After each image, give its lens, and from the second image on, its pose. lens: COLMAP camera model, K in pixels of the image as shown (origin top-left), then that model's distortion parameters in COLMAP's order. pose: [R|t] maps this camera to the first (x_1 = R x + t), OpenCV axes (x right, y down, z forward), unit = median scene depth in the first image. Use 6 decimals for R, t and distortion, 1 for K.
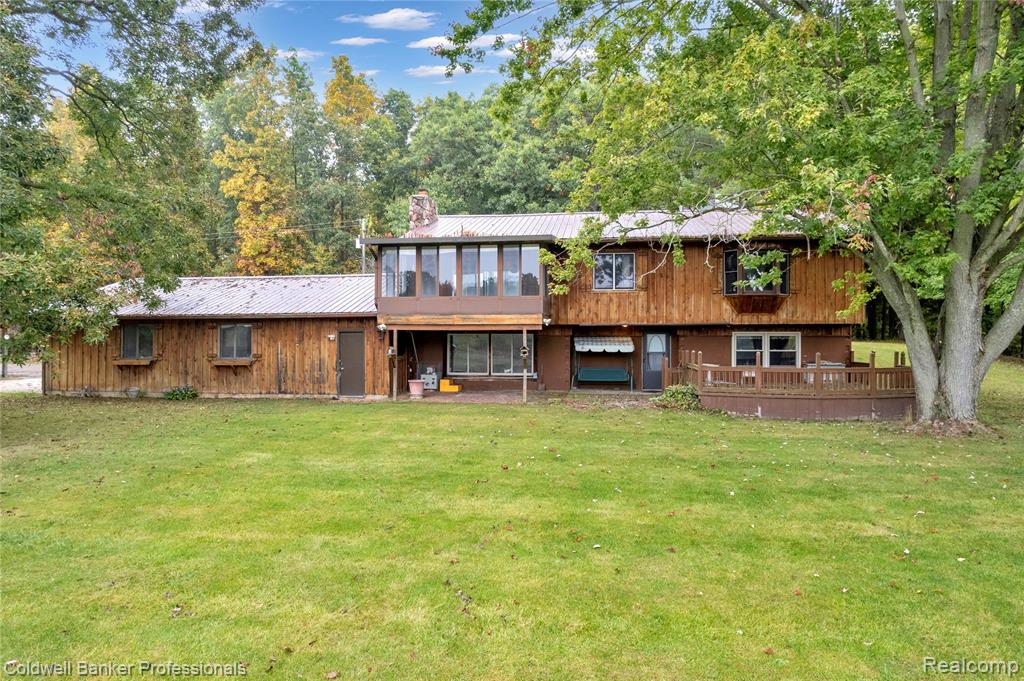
lens RADIAL K [[649.0, 0, 513.2], [0, 649.0, 342.5], [0, 0, 1]] dist [-0.045546, 0.023478]
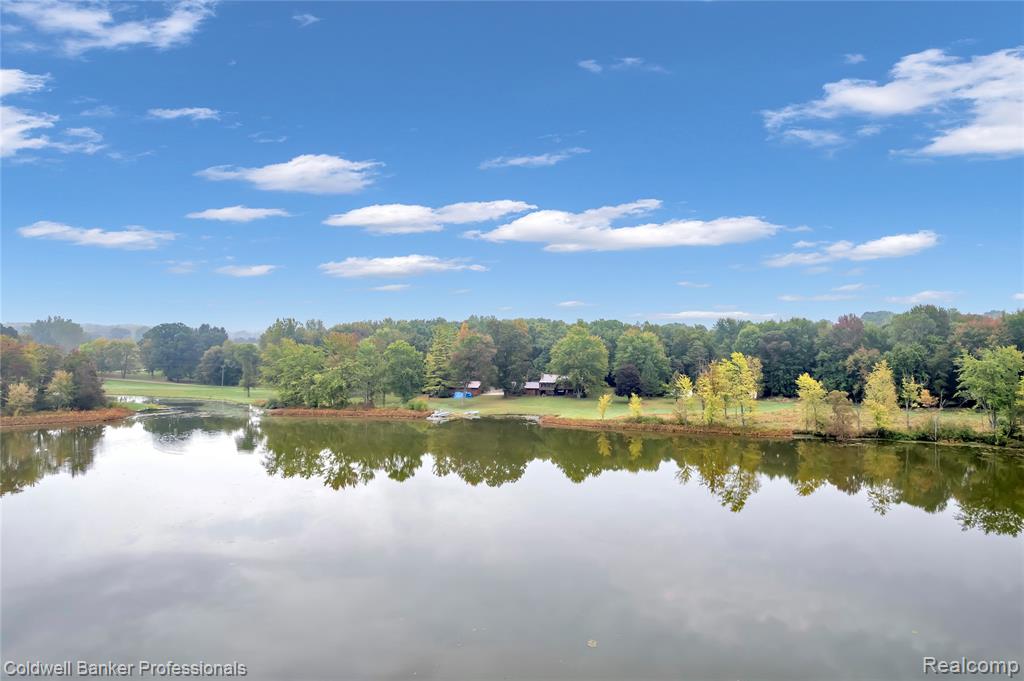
lens RADIAL K [[649.0, 0, 516.1], [0, 649.0, 337.1], [0, 0, 1]] dist [-0.045546, 0.023478]
pose [[0.990309, -0.001762, -0.138869, 0.895871], [0.000215, 0.999938, -0.011151, -0.760317], [0.138880, 0.011013, 0.990248, -9.532727]]
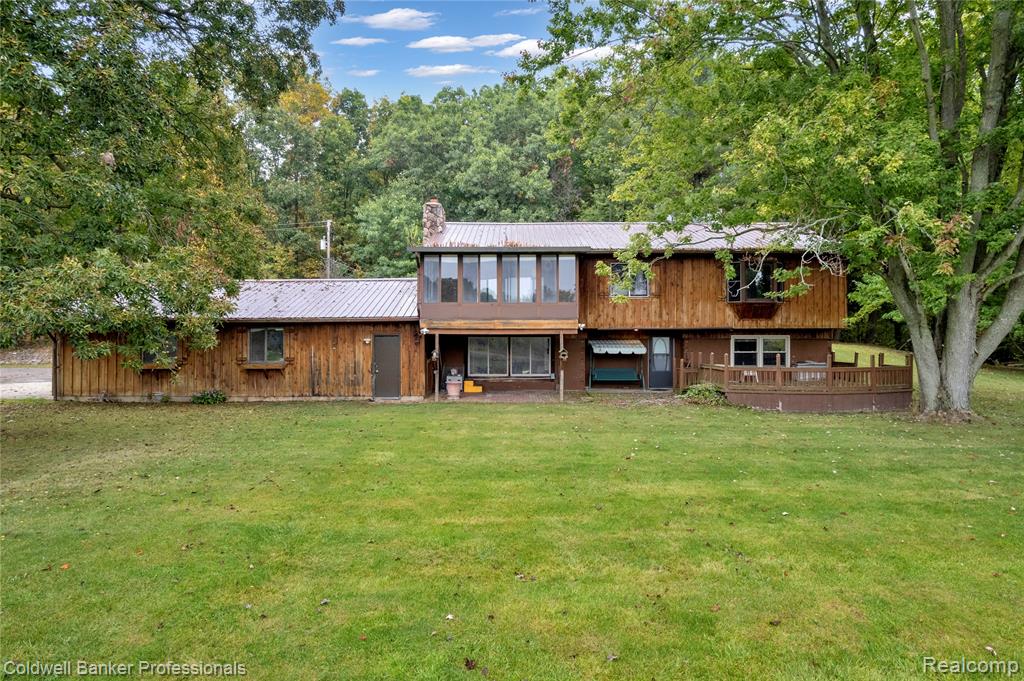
lens RADIAL K [[649.0, 0, 511.8], [0, 649.0, 343.3], [0, 0, 1]] dist [-0.045546, 0.023478]
pose [[0.991326, -0.002213, 0.131410, -0.186252], [0.001995, 0.999996, 0.001790, -0.005638], [-0.131413, -0.001512, 0.991327, -0.053050]]
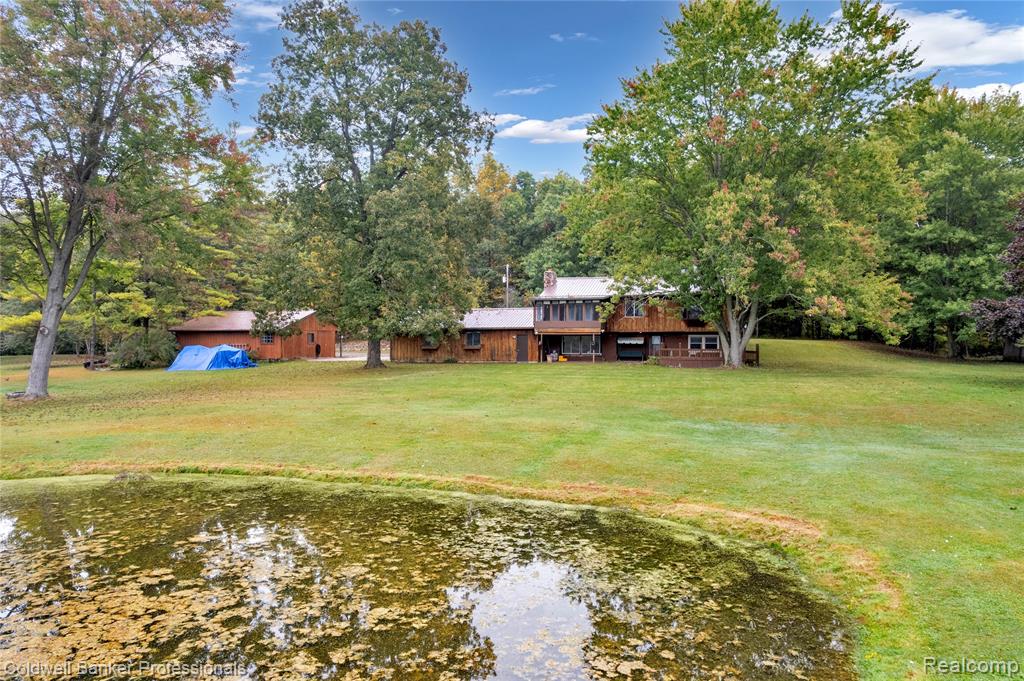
lens RADIAL K [[649.0, 0, 511.4], [0, 649.0, 340.7], [0, 0, 1]] dist [-0.045546, 0.023478]
pose [[0.986670, 0.001696, -0.162728, 0.100713], [-0.002025, 0.999996, -0.001856, 0.009025], [0.162724, 0.002161, 0.986669, -1.370315]]
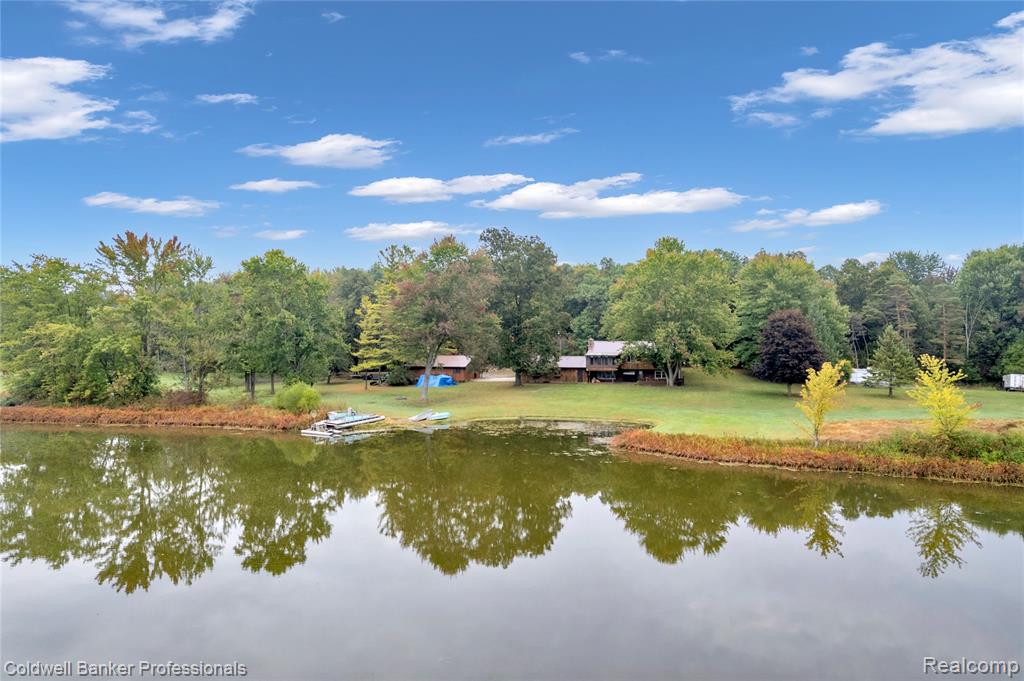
lens RADIAL K [[610.1, 0, 504.8], [0, 610.1, 341.3], [0, 0, 1]] dist [-0.078787, -0.004546]
pose [[0.983171, -0.001693, -0.182681, 0.055299], [0.000333, 0.999972, -0.007479, -0.218465], [0.182689, 0.007292, 0.983144, -4.002353]]
